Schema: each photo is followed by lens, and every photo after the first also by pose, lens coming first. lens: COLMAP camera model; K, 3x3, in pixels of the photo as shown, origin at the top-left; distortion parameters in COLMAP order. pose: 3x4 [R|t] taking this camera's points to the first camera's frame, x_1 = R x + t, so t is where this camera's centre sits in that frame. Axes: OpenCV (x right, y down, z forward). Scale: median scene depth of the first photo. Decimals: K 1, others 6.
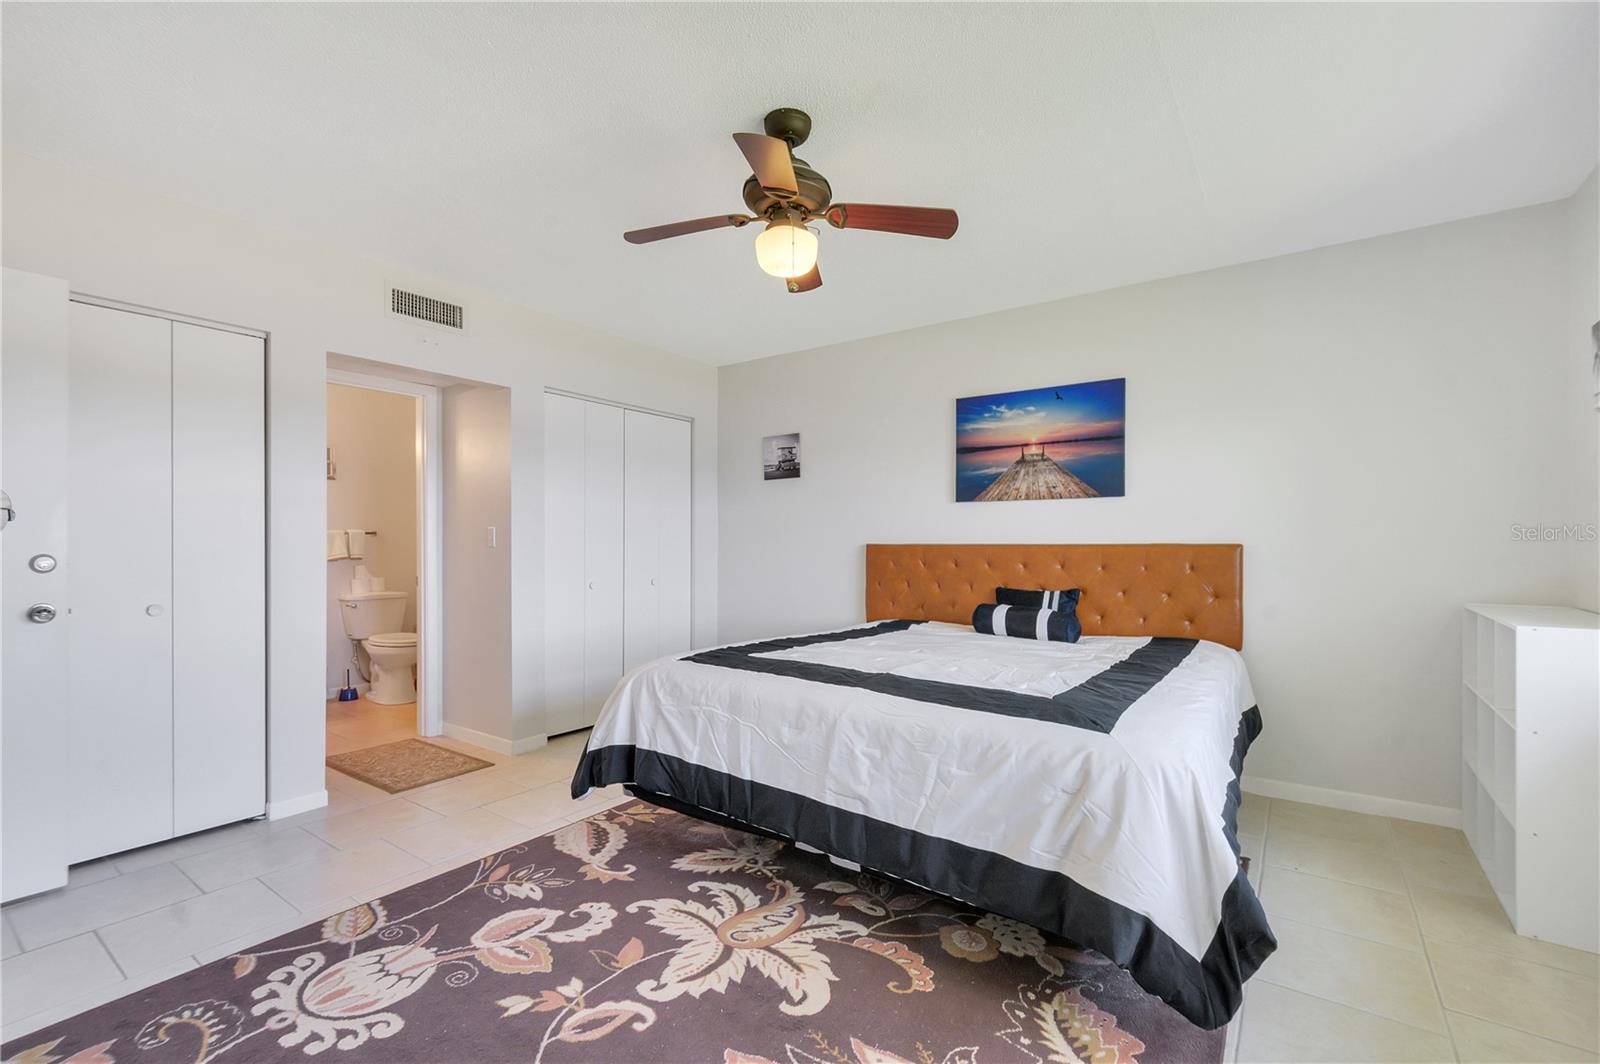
lens RADIAL K [[697.2, 0, 797.7], [0, 697.2, 551.4], [0, 0, 1]] dist [0.005004, -0.001206]
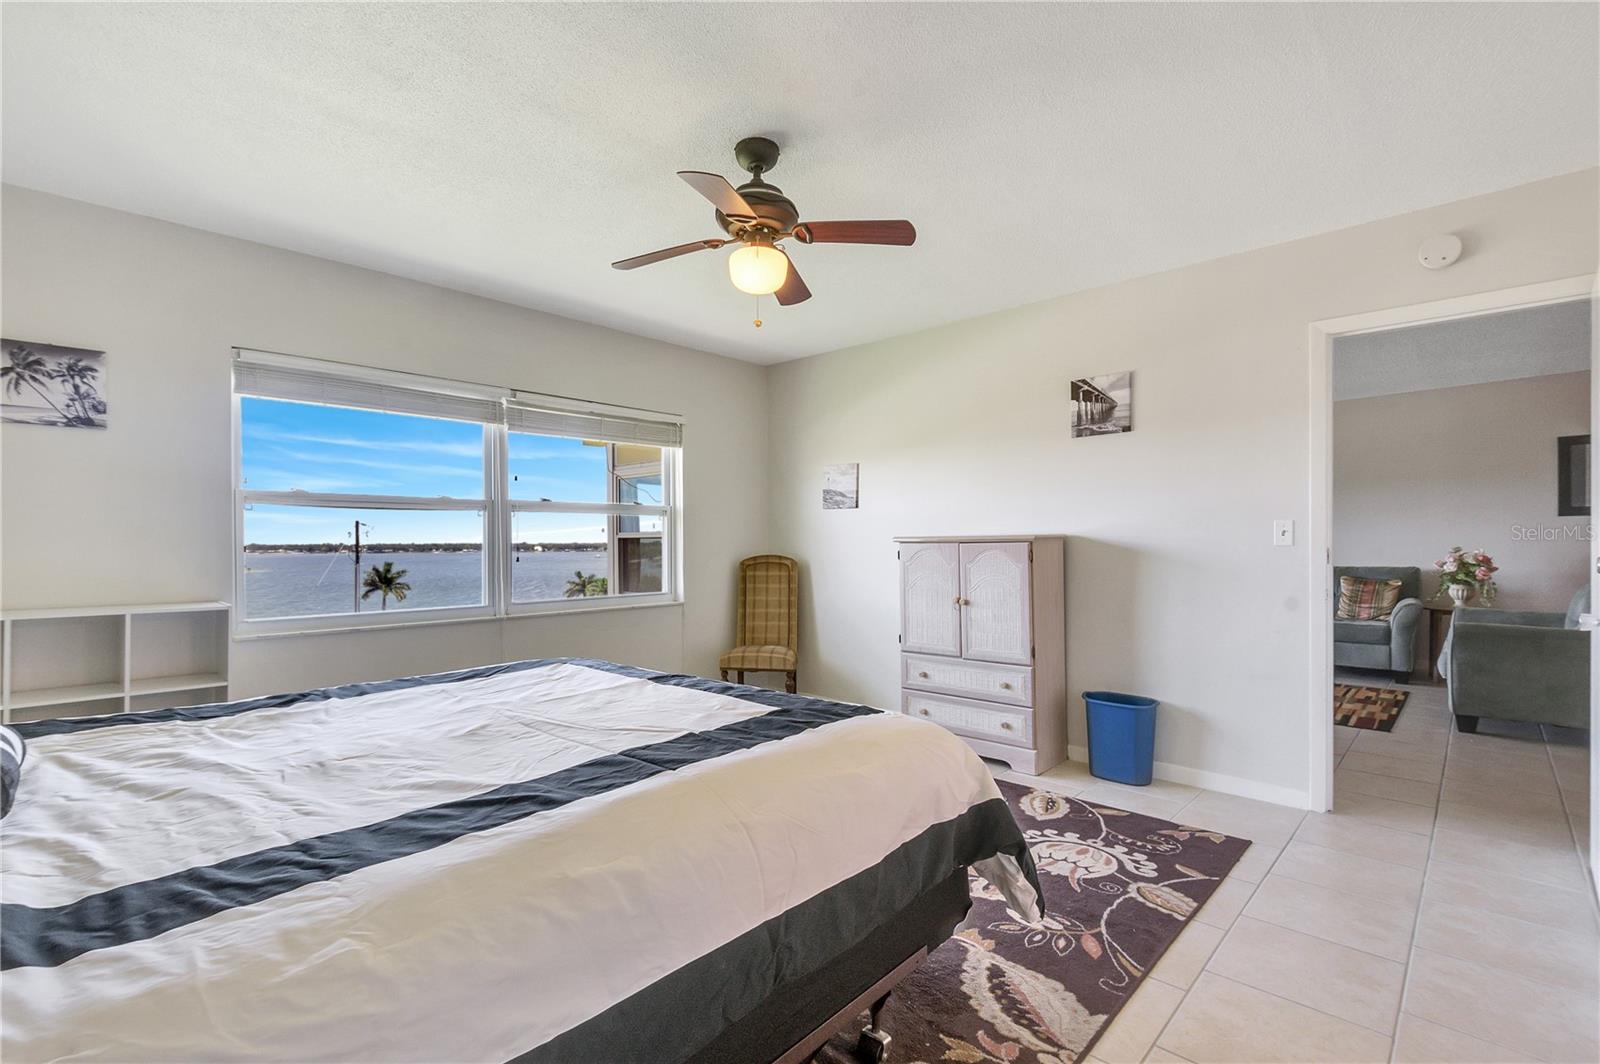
lens RADIAL K [[712.3, 0, 802.0], [0, 712.3, 538.5], [0, 0, 1]] dist [0.009610, -0.000535]
pose [[-0.991548, 0.000938, 0.129737, -0.235615], [0.001461, 0.999991, 0.003935, -0.023461], [-0.129732, 0.004091, -0.991541, 2.201415]]
